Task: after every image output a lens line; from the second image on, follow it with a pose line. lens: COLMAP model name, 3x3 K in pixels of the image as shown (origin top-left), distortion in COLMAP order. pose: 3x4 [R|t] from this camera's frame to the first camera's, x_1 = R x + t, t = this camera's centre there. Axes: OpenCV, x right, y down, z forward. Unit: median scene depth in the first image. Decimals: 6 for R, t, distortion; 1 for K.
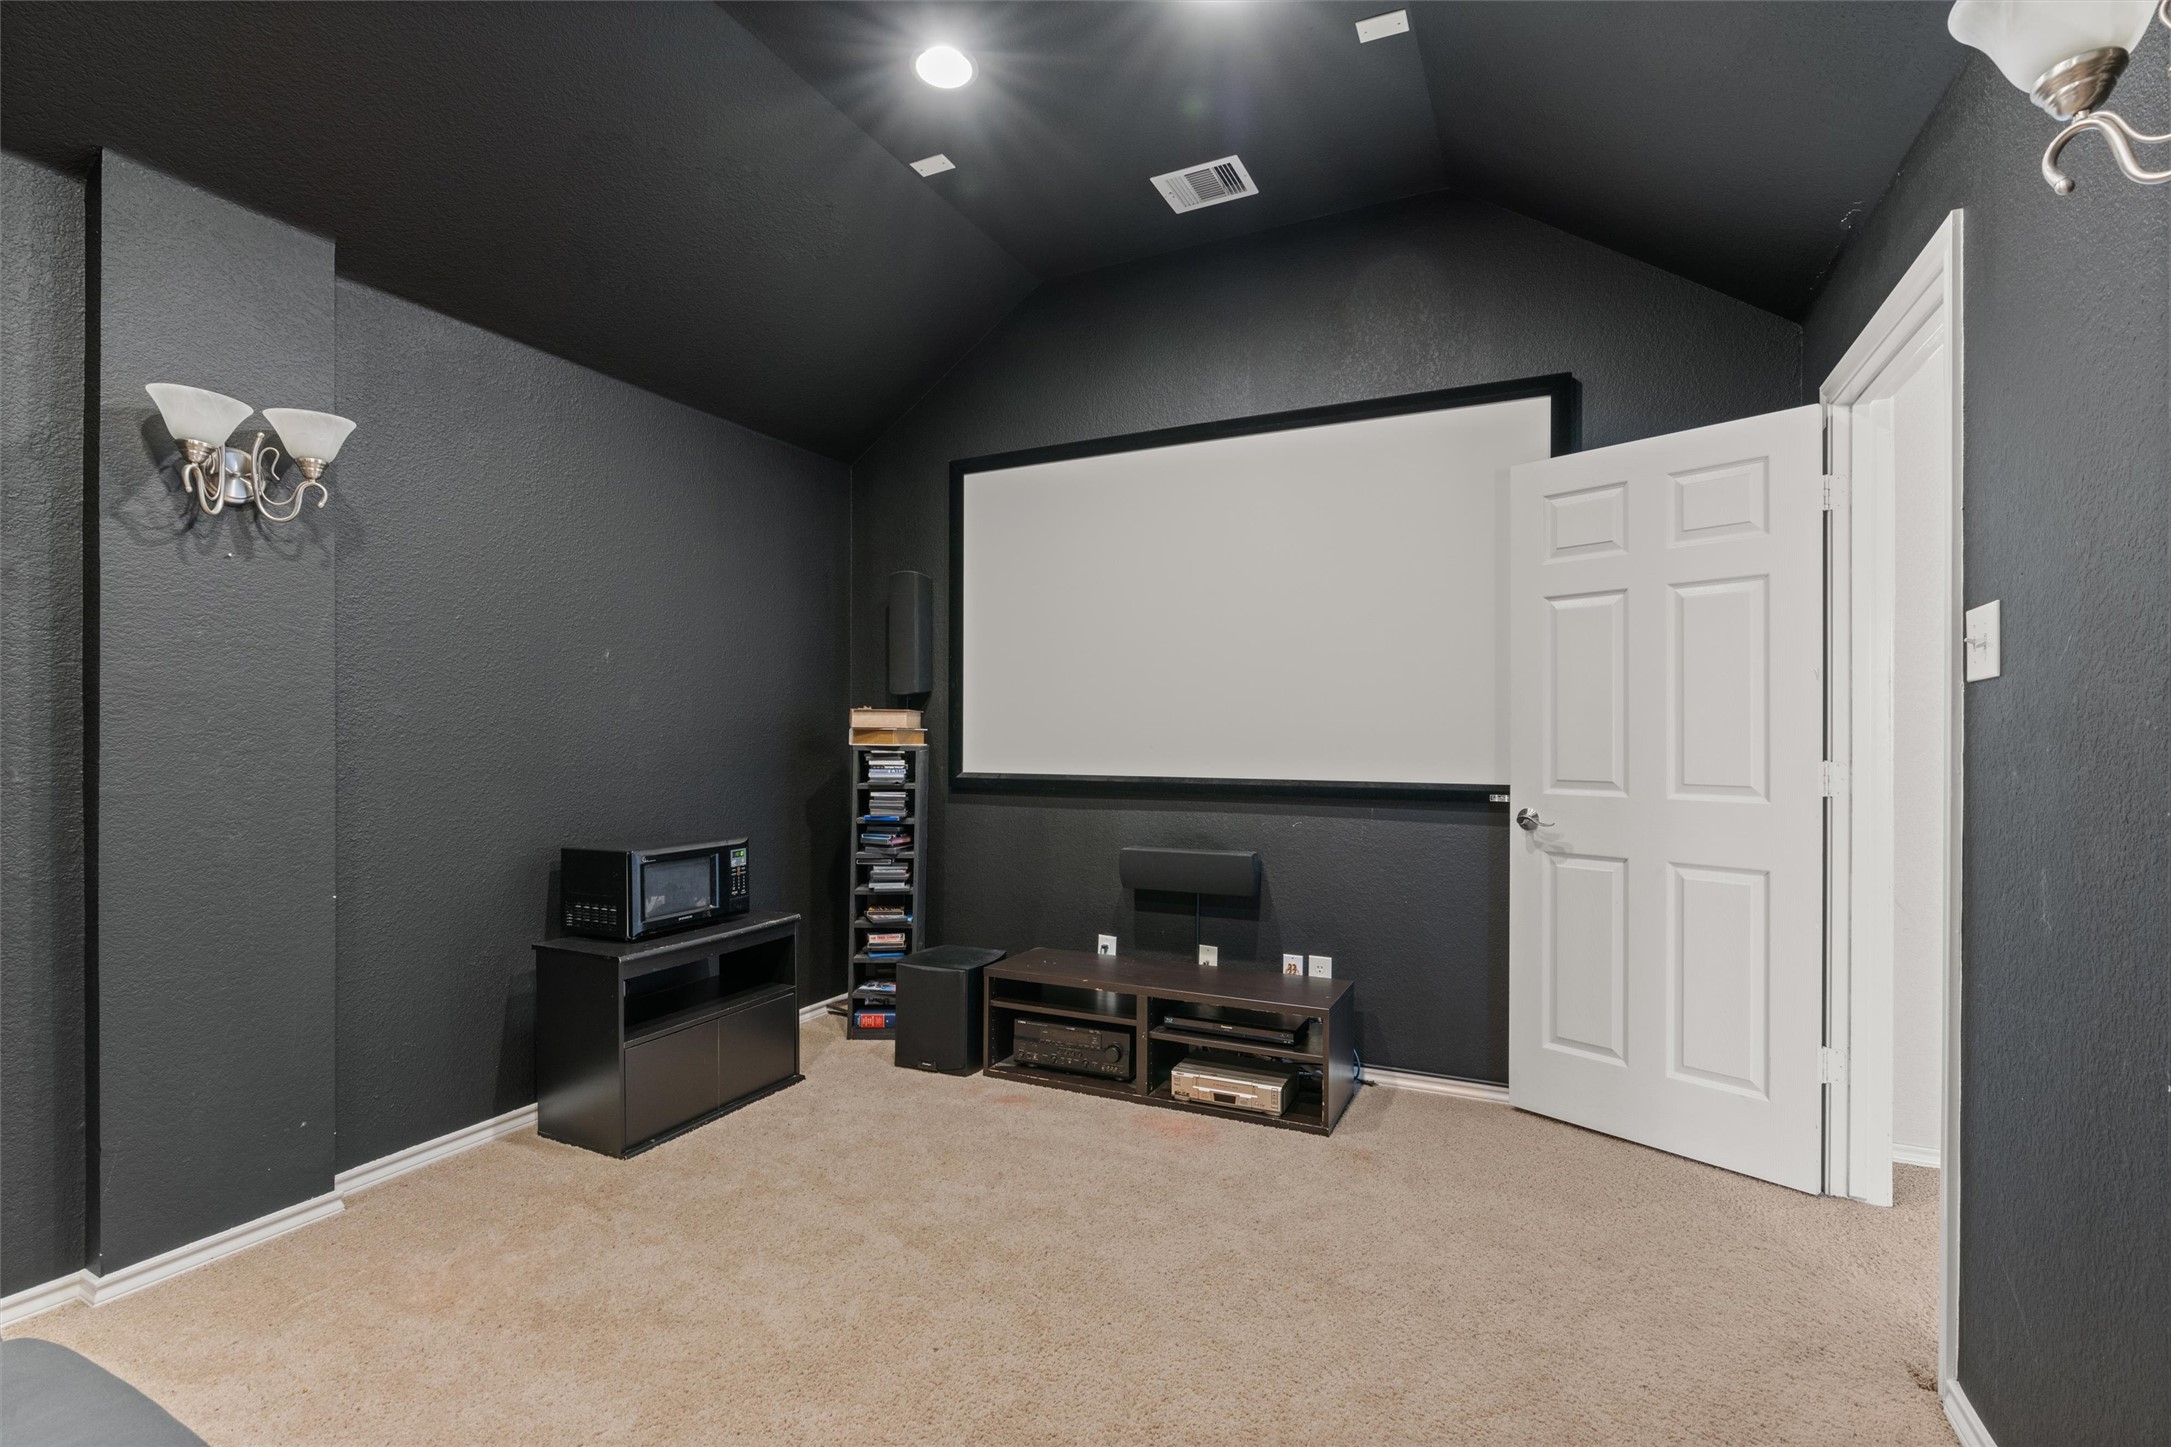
lens RADIAL K [[987.3, 0, 1090.9], [0, 987.3, 729.2], [0, 0, 1]] dist [-0.013276, 0.003514]
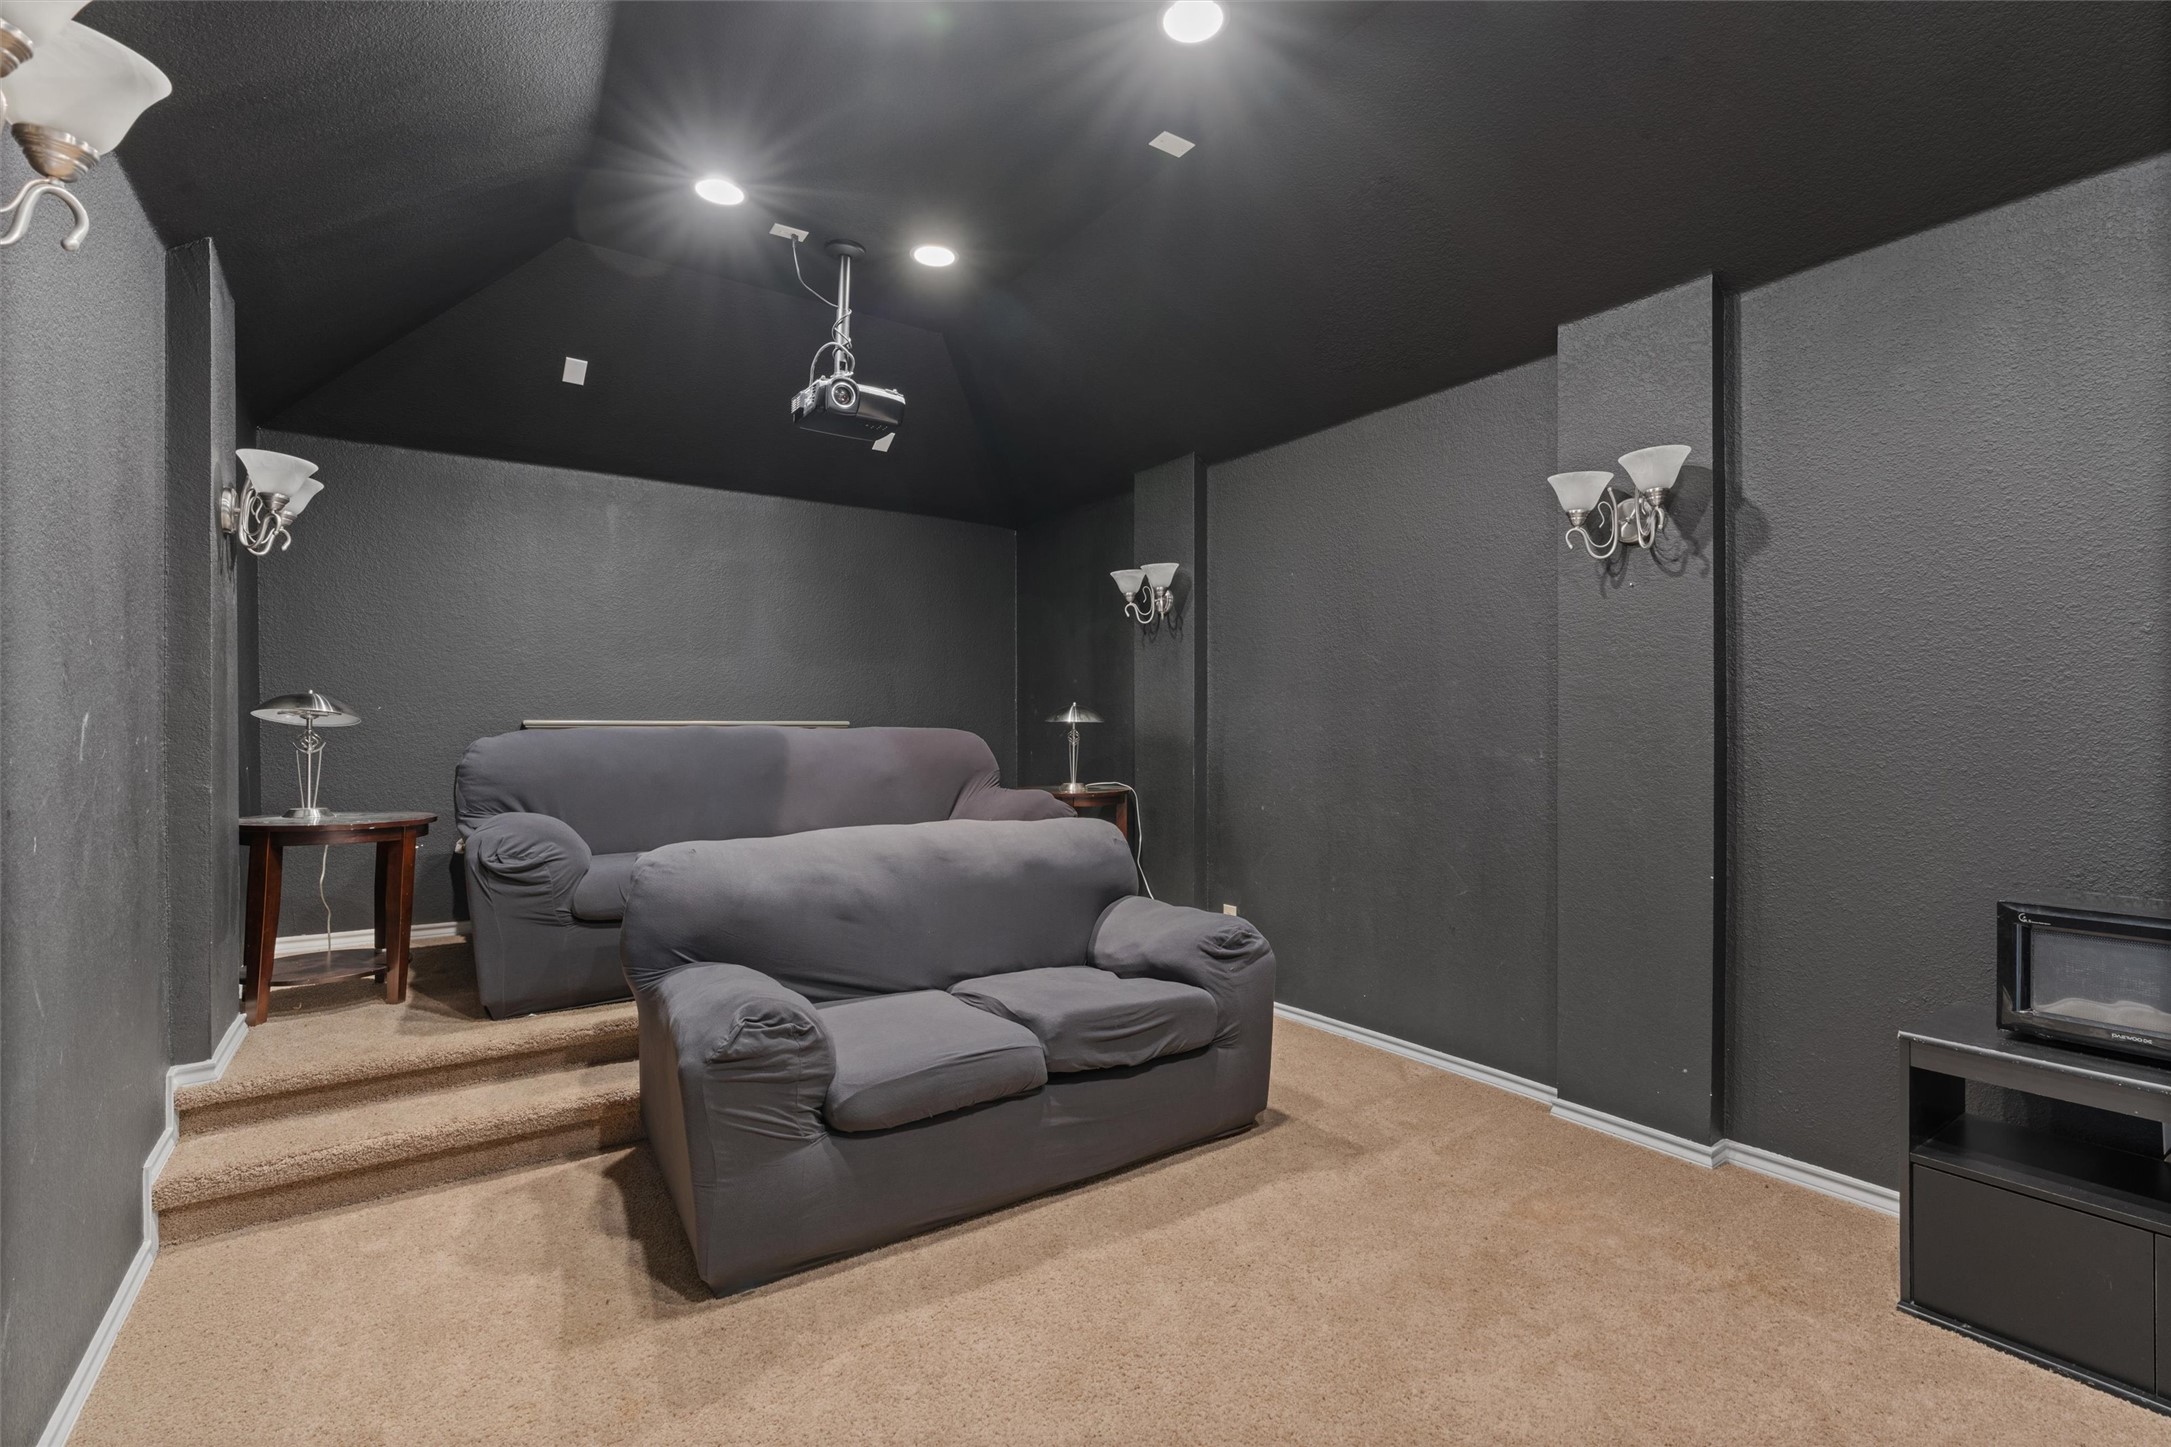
lens RADIAL K [[987.3, 0, 1097.2], [0, 987.3, 727.5], [0, 0, 1]] dist [-0.013276, 0.003514]
pose [[-0.502855, -0.000313, -0.864371, 0.525228], [0.004867, 0.999983, -0.003193, 0.005832], [0.864357, -0.005813, -0.502845, 0.989477]]
